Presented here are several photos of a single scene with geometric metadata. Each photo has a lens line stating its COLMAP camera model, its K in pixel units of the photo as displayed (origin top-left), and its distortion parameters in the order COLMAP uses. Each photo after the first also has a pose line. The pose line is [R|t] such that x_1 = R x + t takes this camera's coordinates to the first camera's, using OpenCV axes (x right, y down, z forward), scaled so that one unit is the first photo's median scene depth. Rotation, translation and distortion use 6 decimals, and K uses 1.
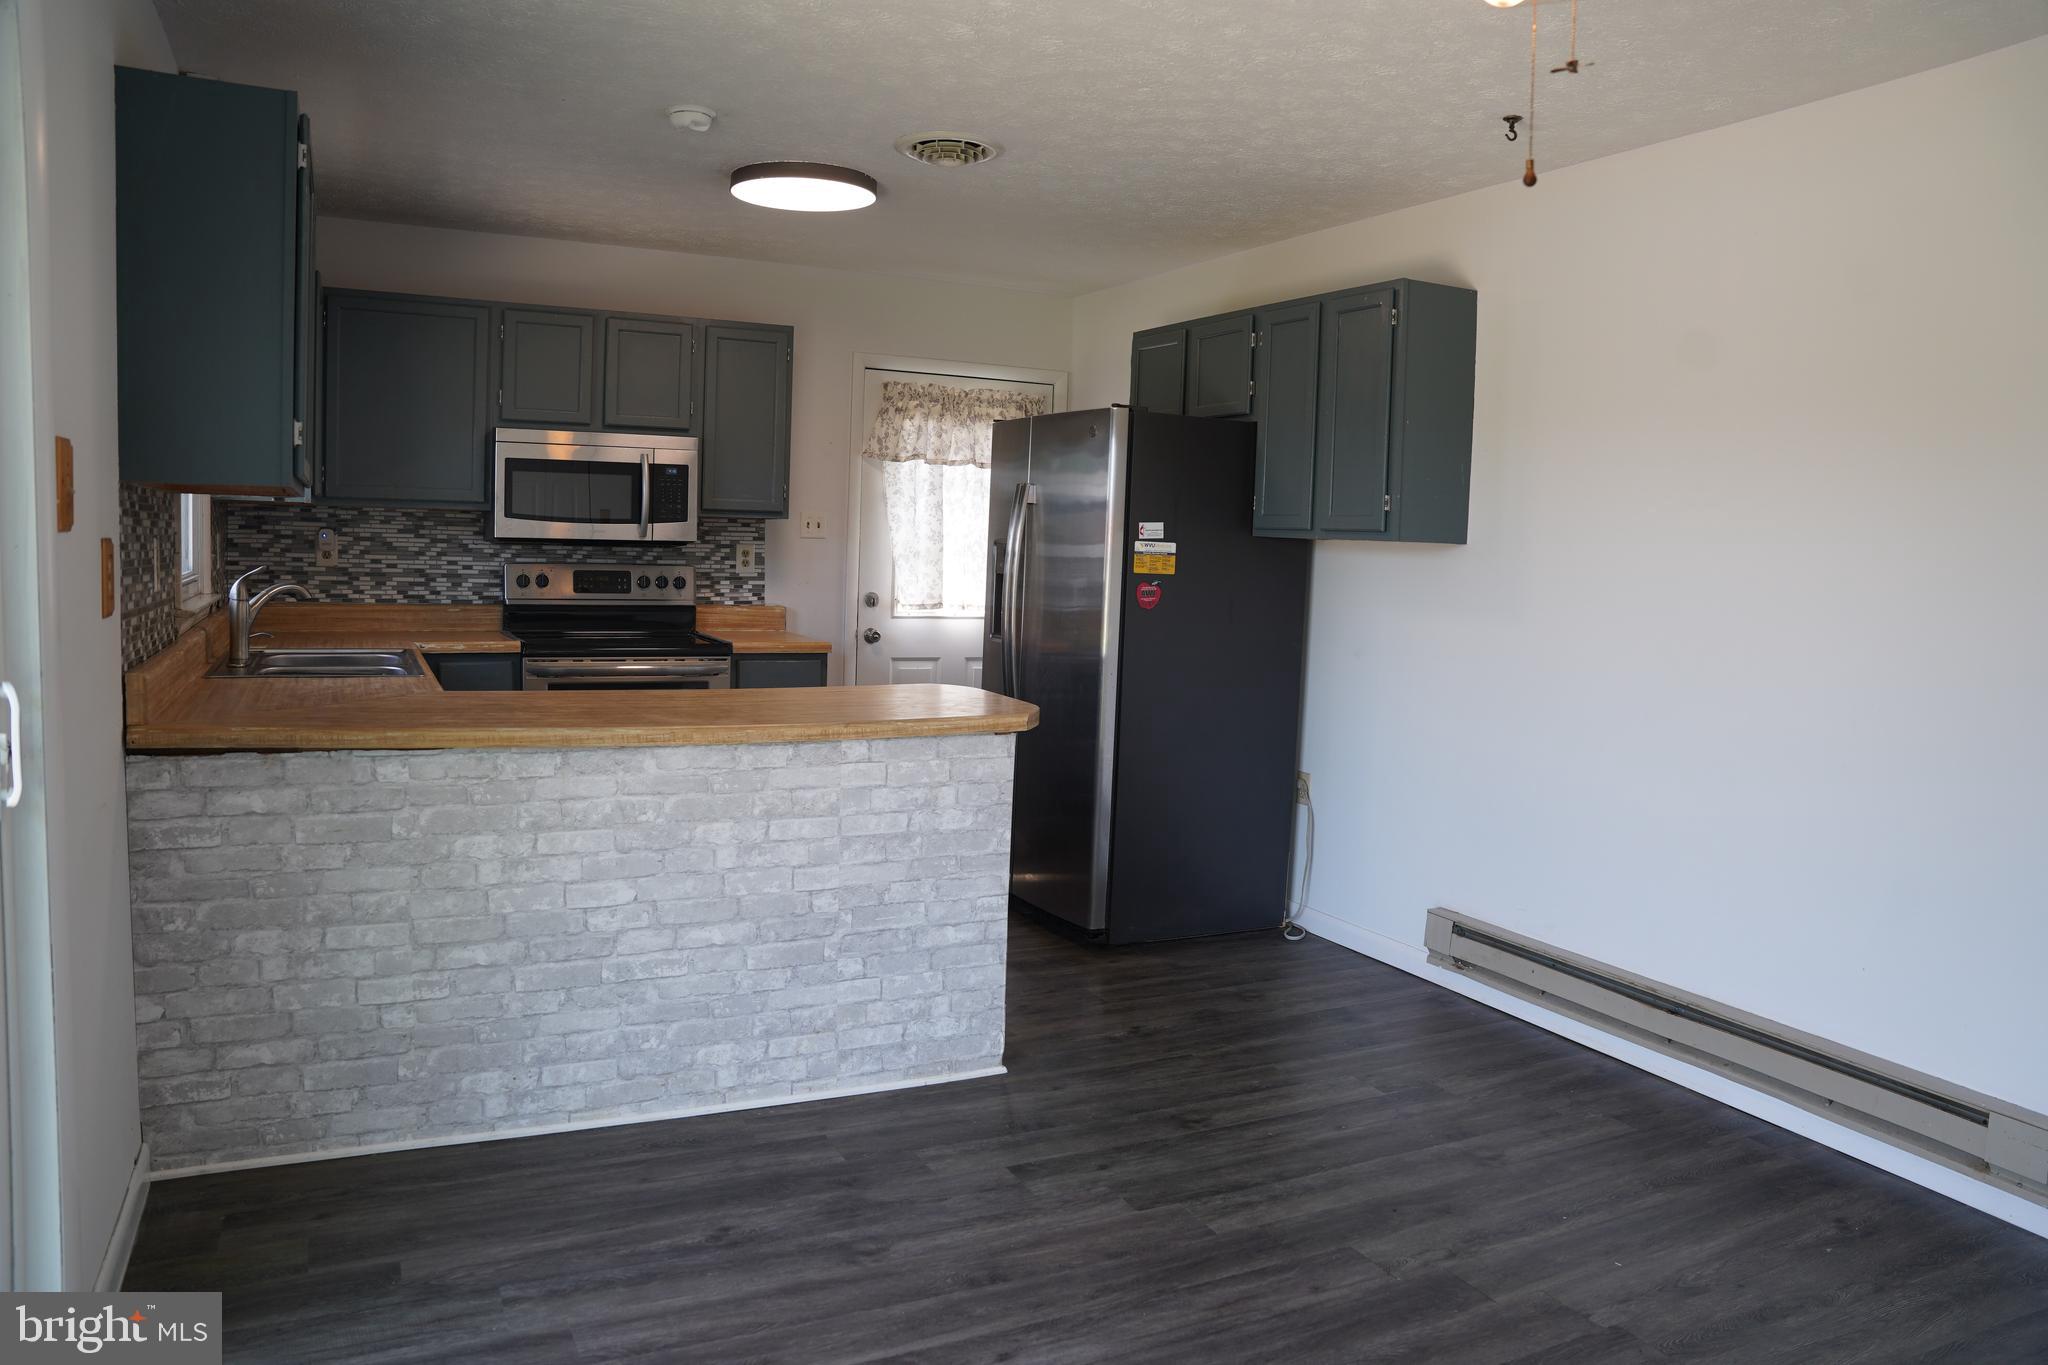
lens RADIAL K [[1413.0, 0, 1025.1], [0, 1413.0, 676.5], [0, 0, 1]] dist [-0.177474, 0.129132]
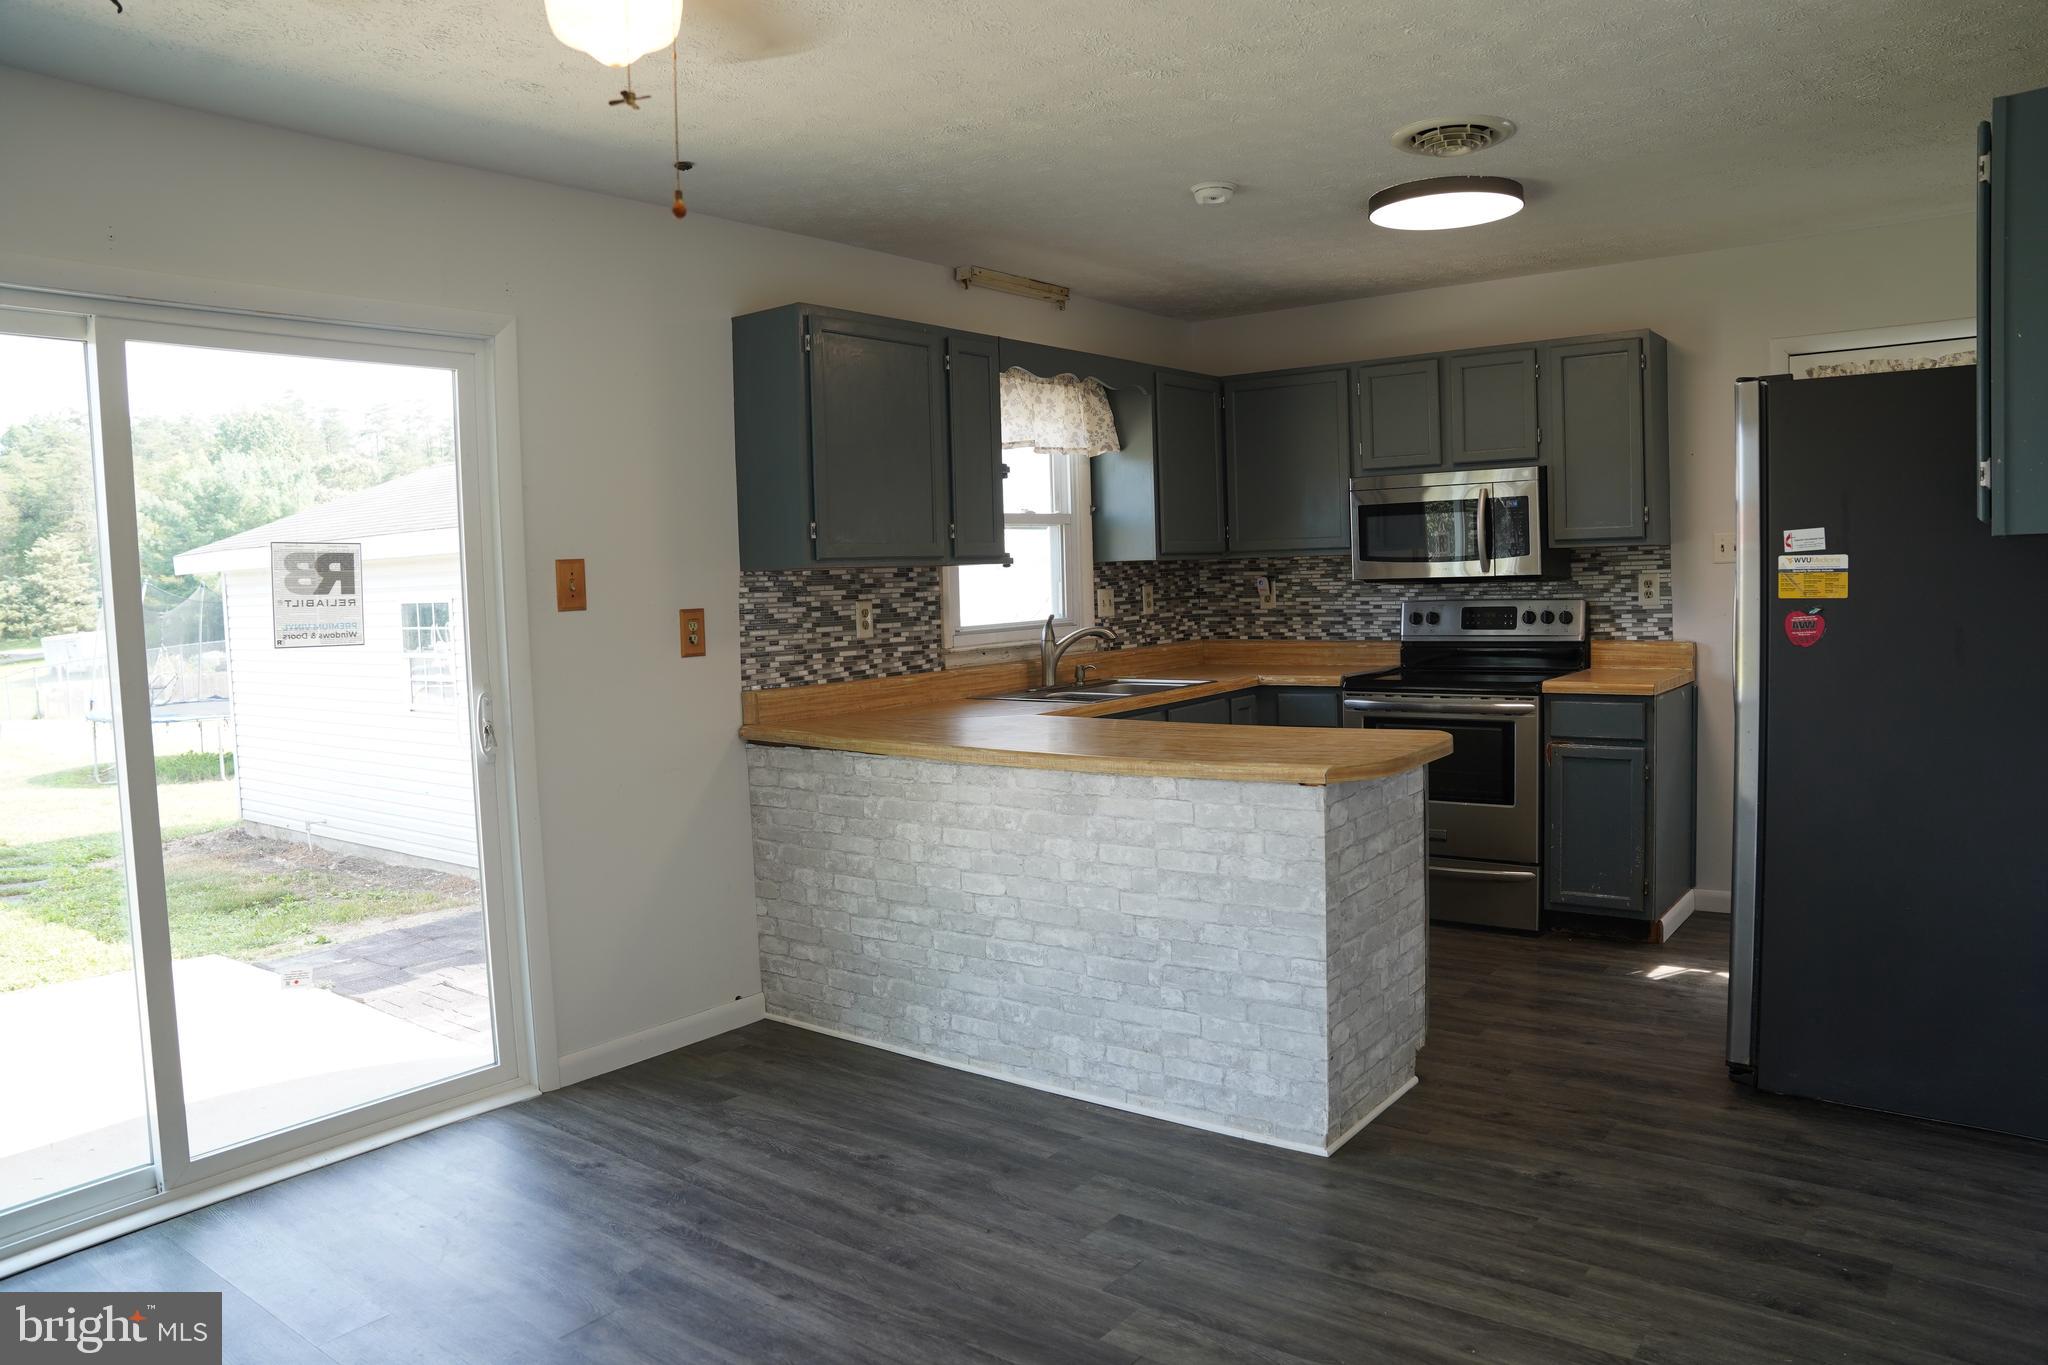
lens RADIAL K [[1413.0, 0, 1025.1], [0, 1413.0, 676.5], [0, 0, 1]] dist [-0.177474, 0.129132]
pose [[0.430357, 0.015396, -0.902527, 0.747474], [-0.034359, 0.999409, 0.000665, -0.025211], [0.902004, 0.030724, 0.430632, 0.446420]]
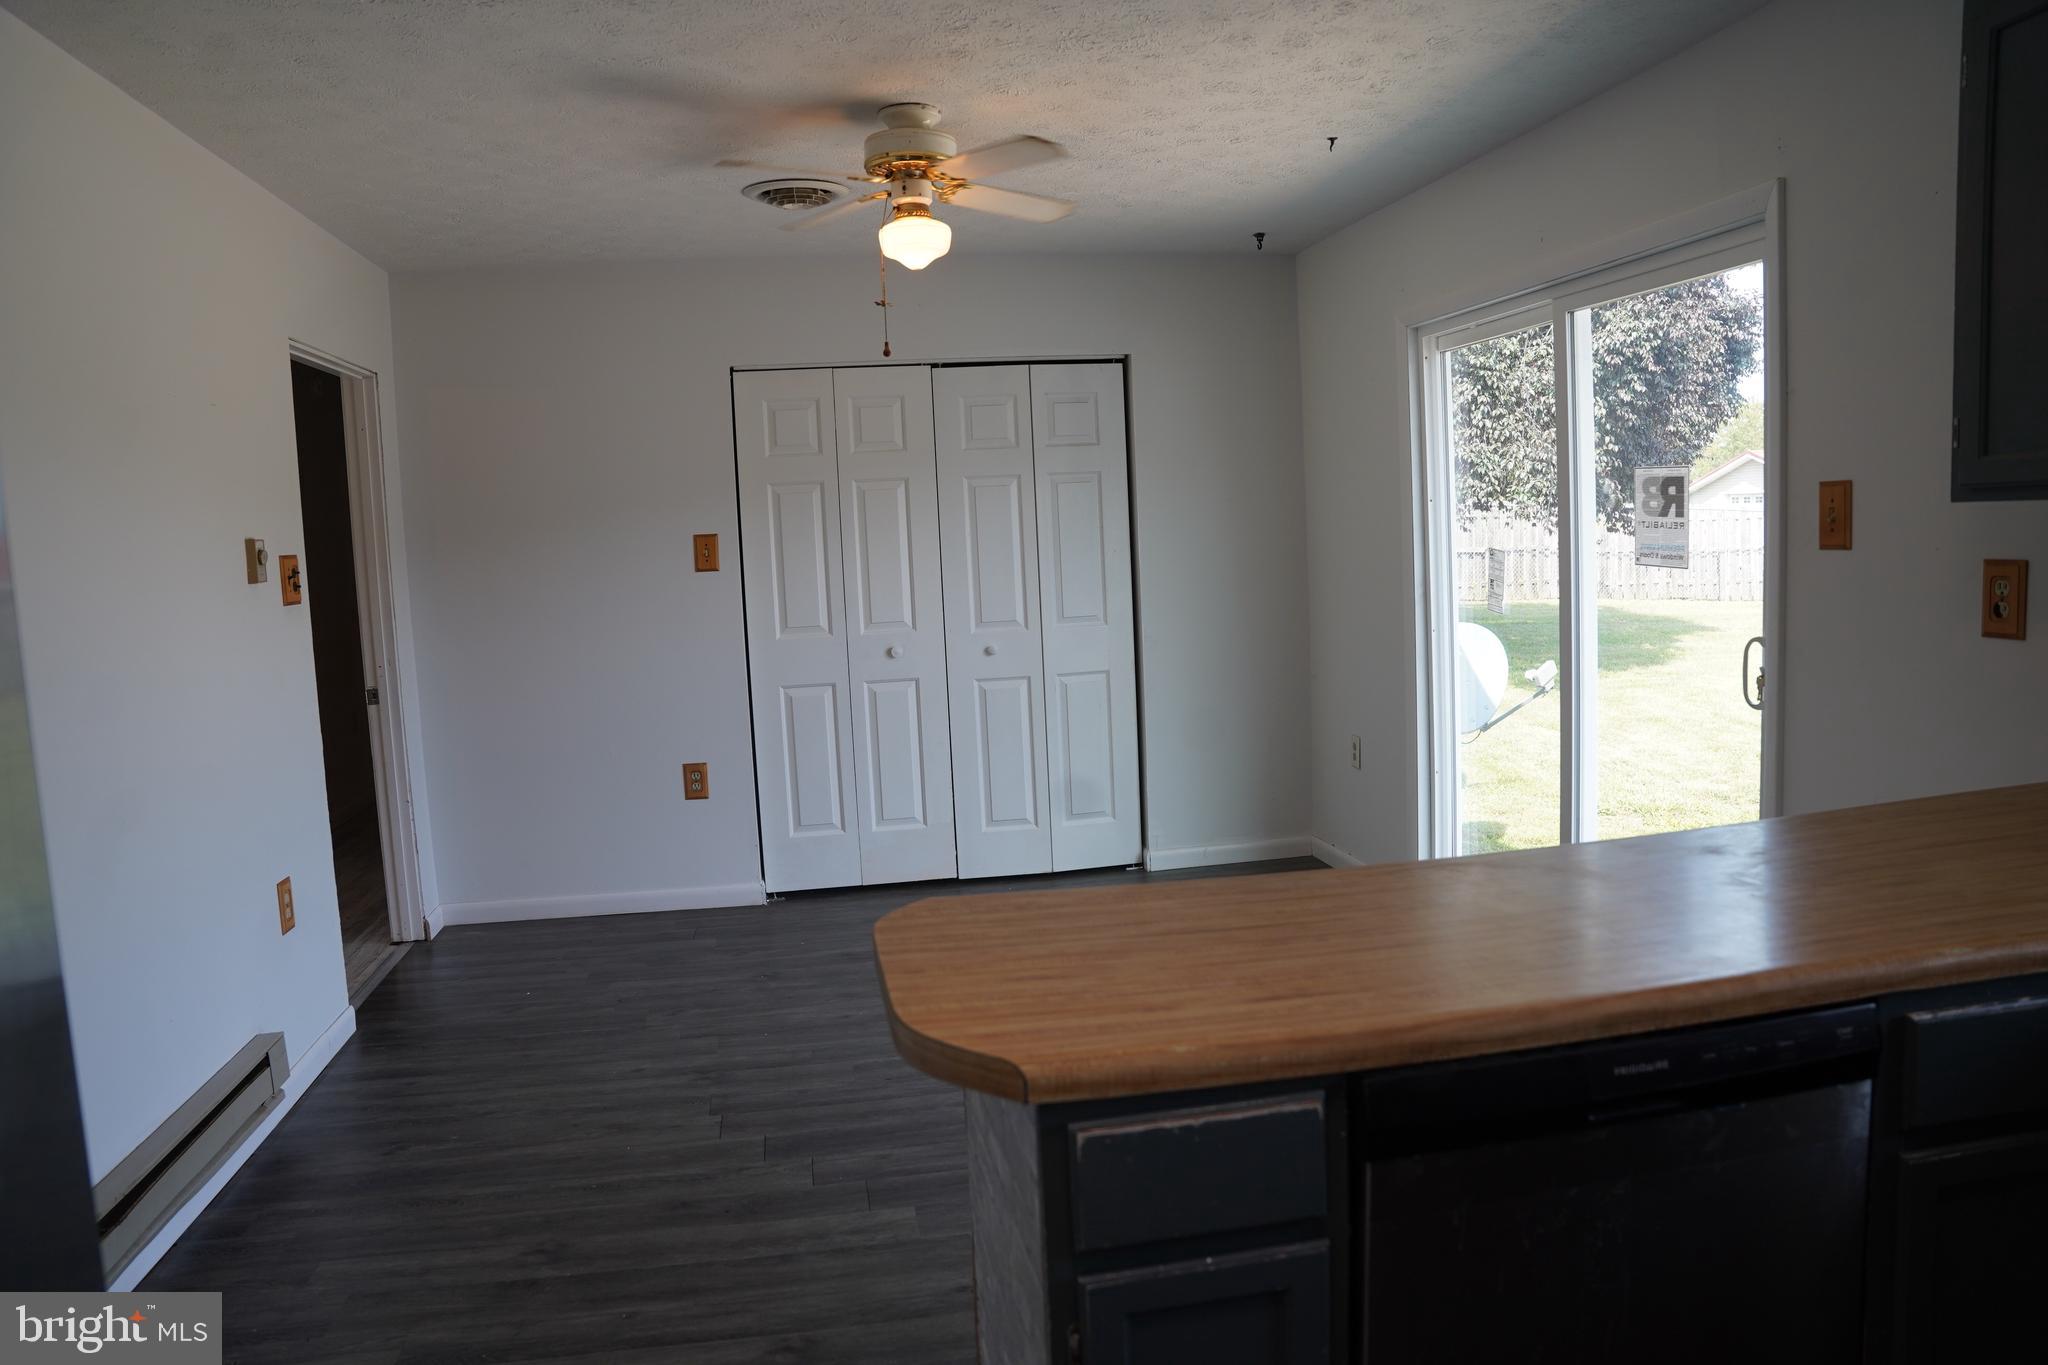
lens RADIAL K [[1413.0, 0, 1025.1], [0, 1413.0, 676.5], [0, 0, 1]] dist [-0.177474, 0.129132]
pose [[-0.957749, -0.026144, 0.286416, -0.194051], [0.034372, 0.978317, 0.204239, -0.174909], [-0.285545, 0.205455, -0.936083, 1.531651]]
